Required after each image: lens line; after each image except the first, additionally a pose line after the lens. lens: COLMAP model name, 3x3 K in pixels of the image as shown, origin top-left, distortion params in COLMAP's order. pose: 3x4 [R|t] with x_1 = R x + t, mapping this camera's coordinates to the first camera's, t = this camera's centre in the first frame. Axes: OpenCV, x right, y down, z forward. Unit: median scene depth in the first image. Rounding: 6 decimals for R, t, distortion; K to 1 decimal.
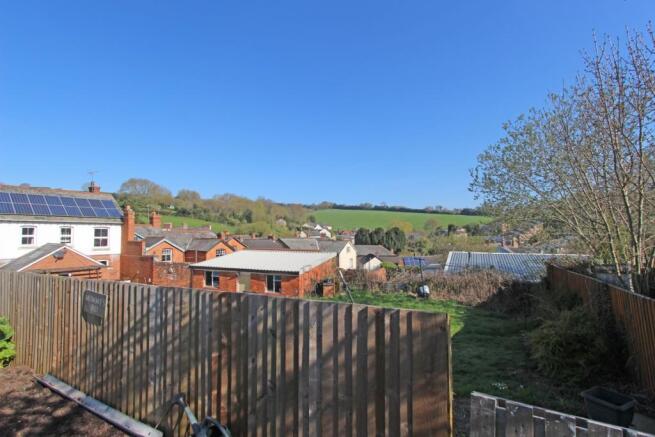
lens RADIAL K [[299.5, 0, 328.6], [0, 299.5, 224.5], [0, 0, 1]] dist [-0.012620, -0.000169]
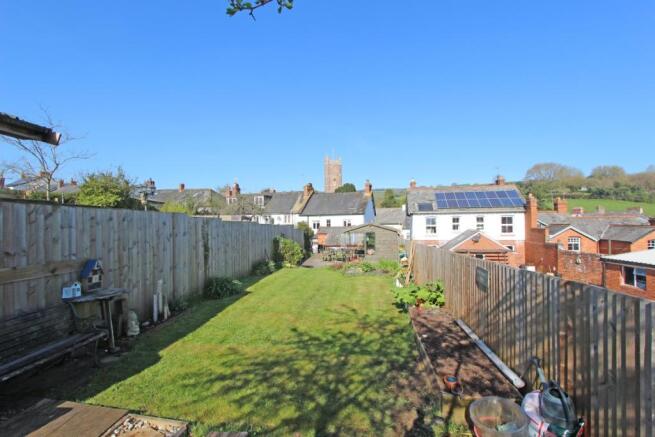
lens RADIAL K [[299.5, 0, 326.6], [0, 299.5, 221.6], [0, 0, 1]] dist [-0.012620, -0.000169]
pose [[0.354596, -0.011378, -0.934950, 0.268268], [0.046022, 0.998926, 0.005298, -0.031155], [0.933886, -0.044907, 0.354739, -0.174916]]
